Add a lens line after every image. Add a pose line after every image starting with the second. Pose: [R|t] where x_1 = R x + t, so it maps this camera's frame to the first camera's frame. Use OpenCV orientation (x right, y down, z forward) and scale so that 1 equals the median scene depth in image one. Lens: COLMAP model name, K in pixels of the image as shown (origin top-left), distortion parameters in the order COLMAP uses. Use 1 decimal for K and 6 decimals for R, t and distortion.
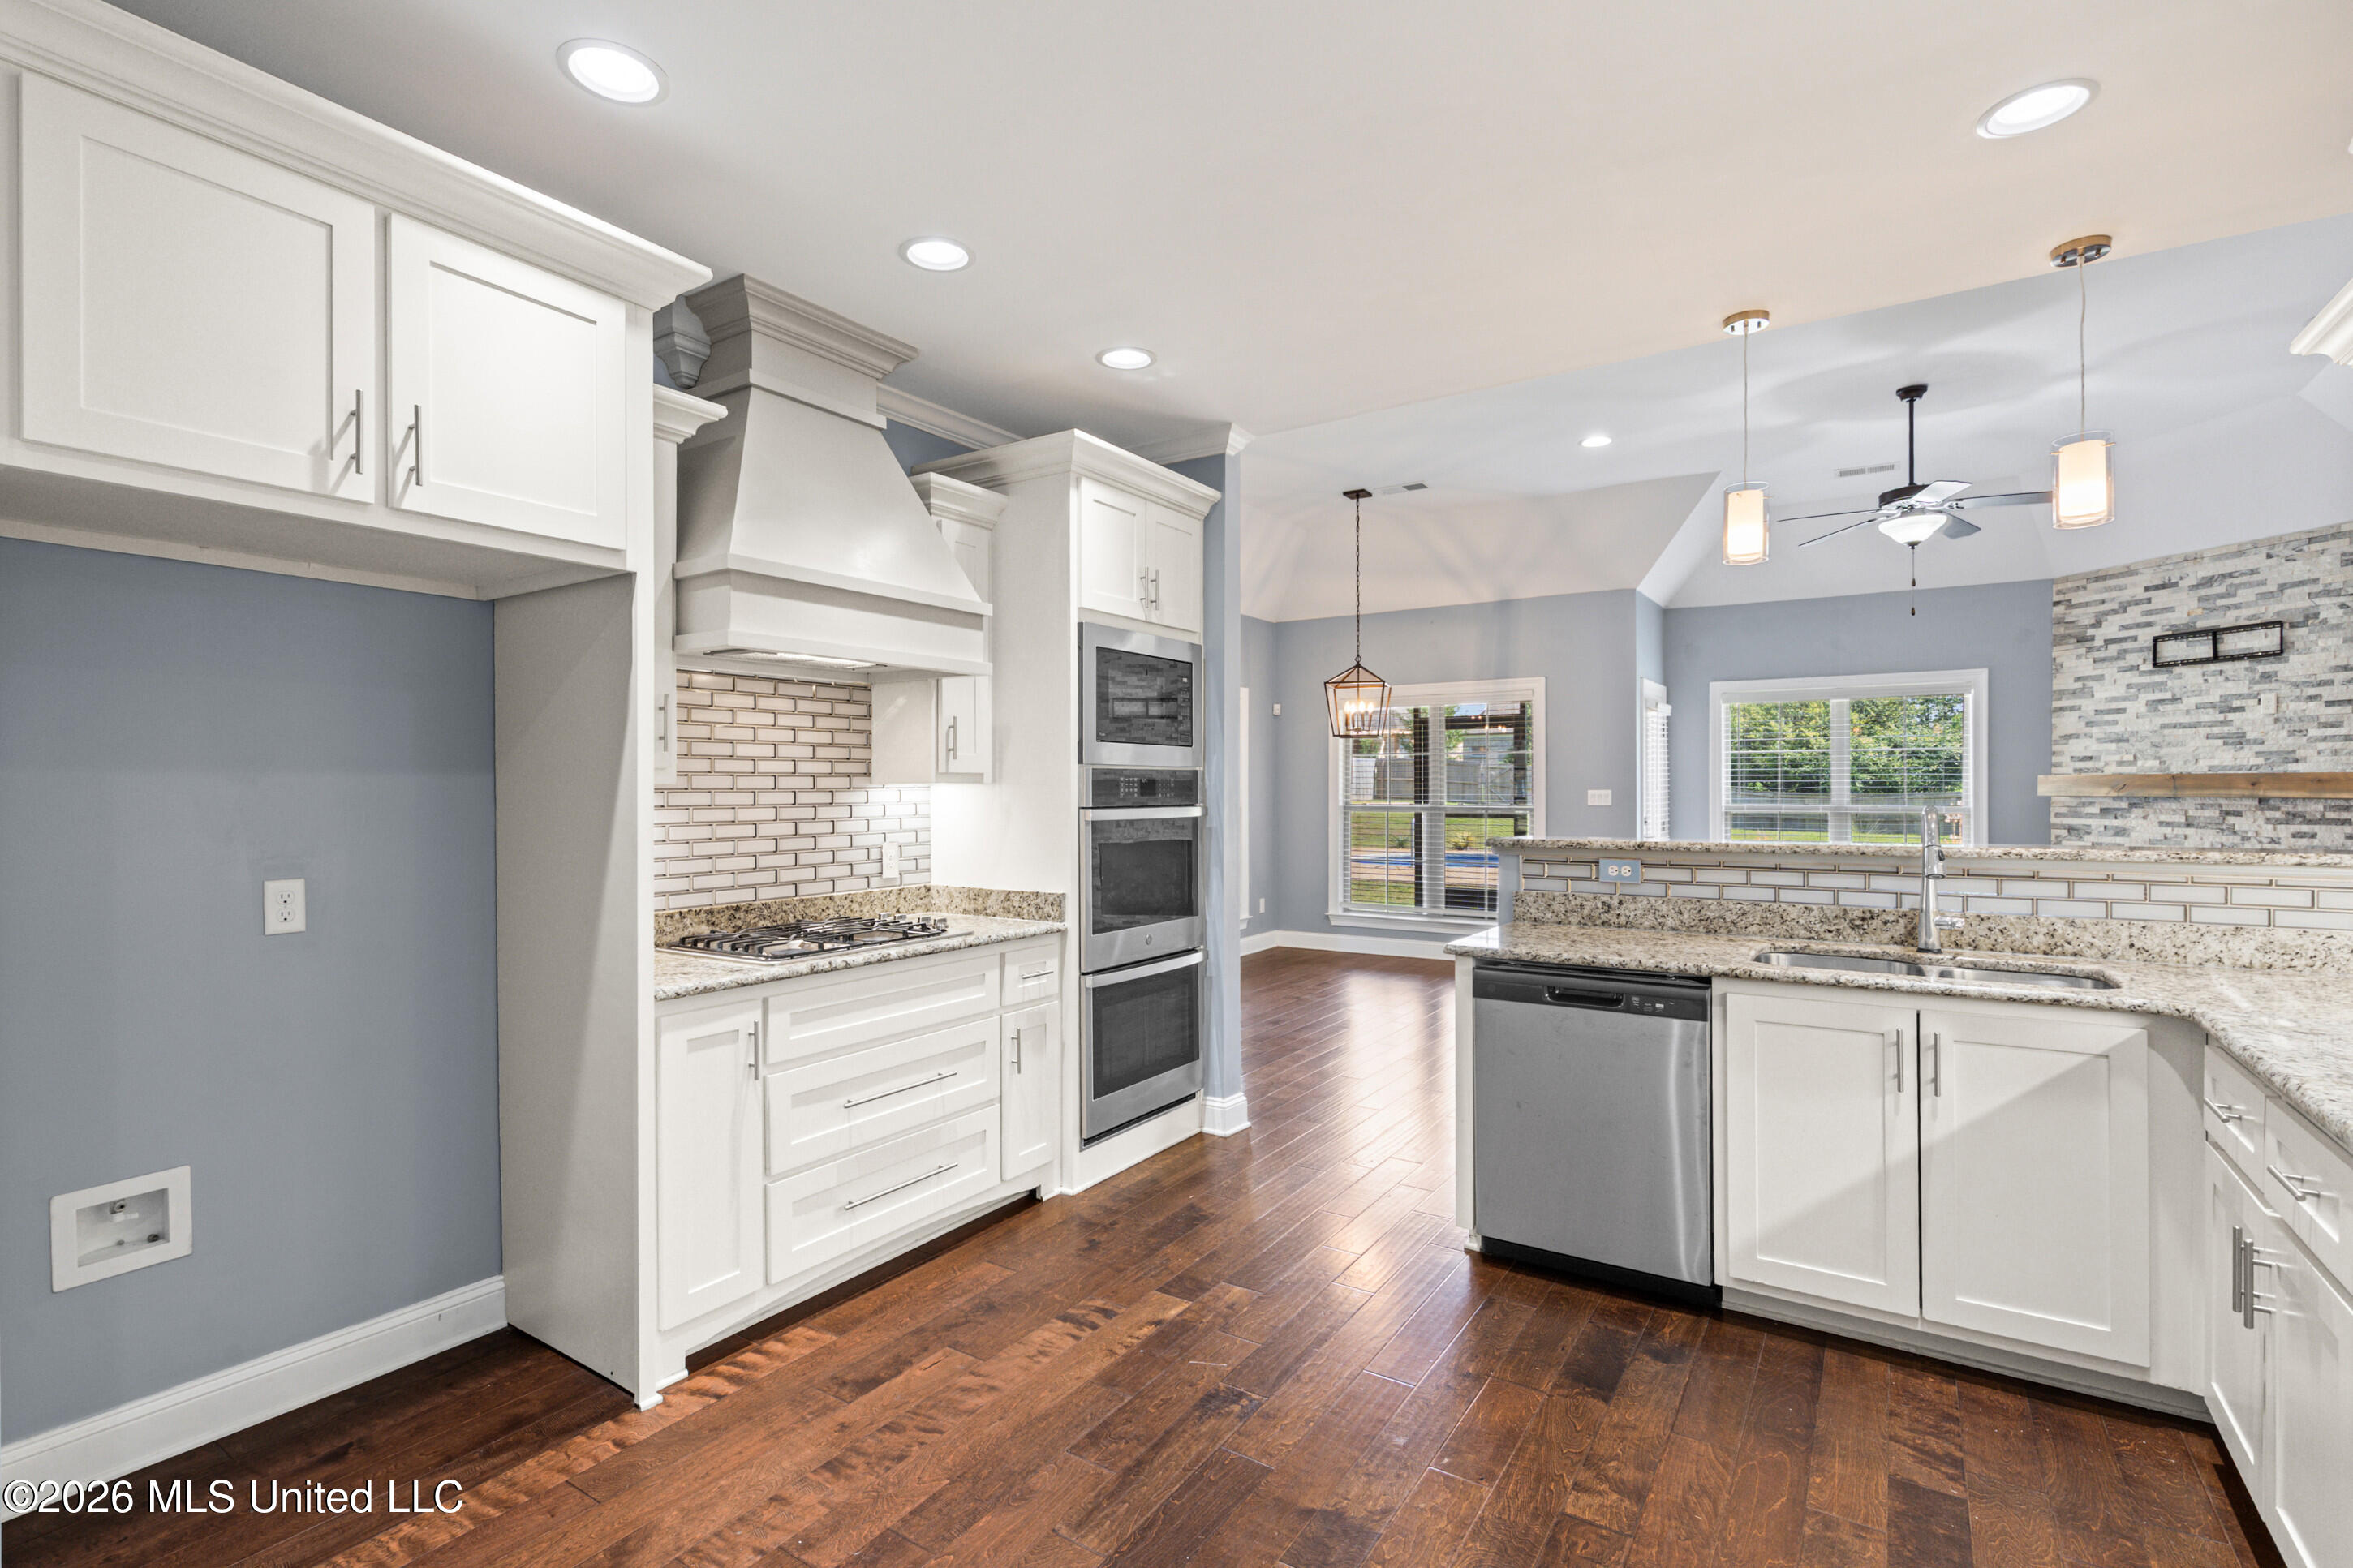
lens RADIAL K [[1086.8, 0, 1172.6], [0, 1086.8, 788.0], [0, 0, 1]] dist [0.000985, -0.000759]
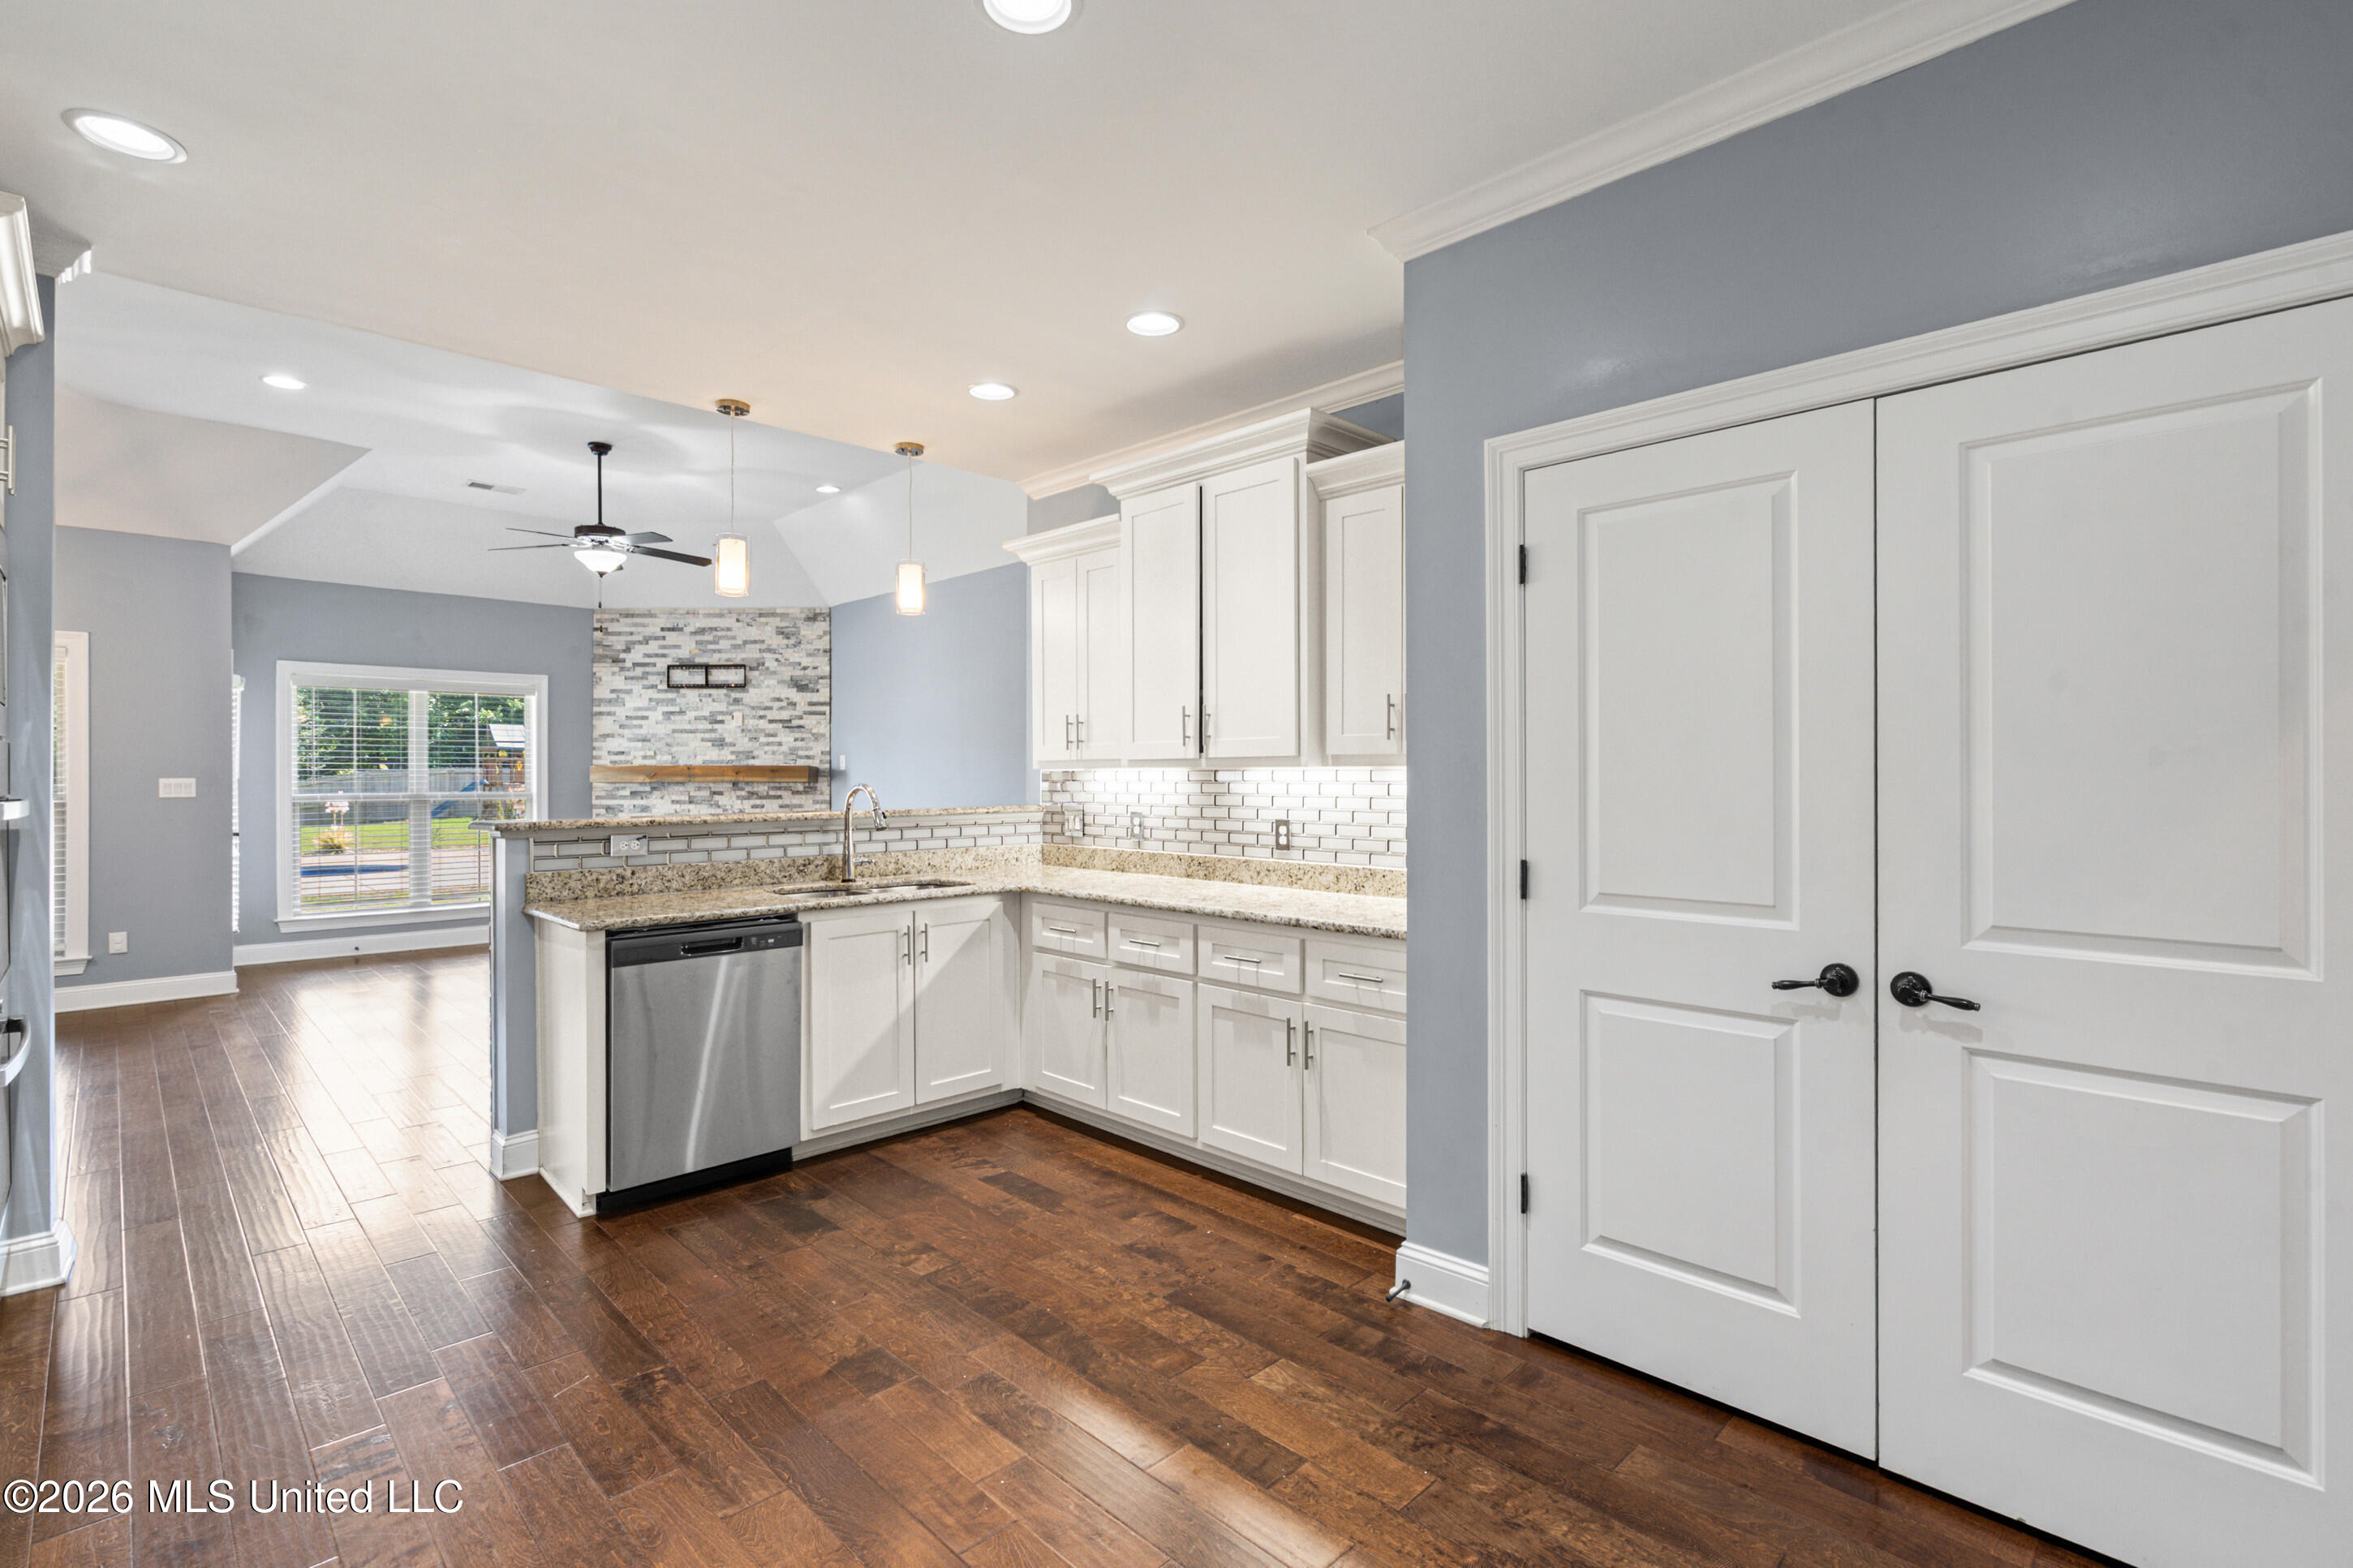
lens RADIAL K [[1086.8, 0, 1126.3], [0, 1086.8, 773.5], [0, 0, 1]] dist [0.000985, -0.000759]
pose [[0.231755, 0.002805, 0.972770, -0.345527], [0.002968, 0.999989, -0.003590, 0.004395], [-0.972770, 0.003719, 0.231744, 0.144730]]
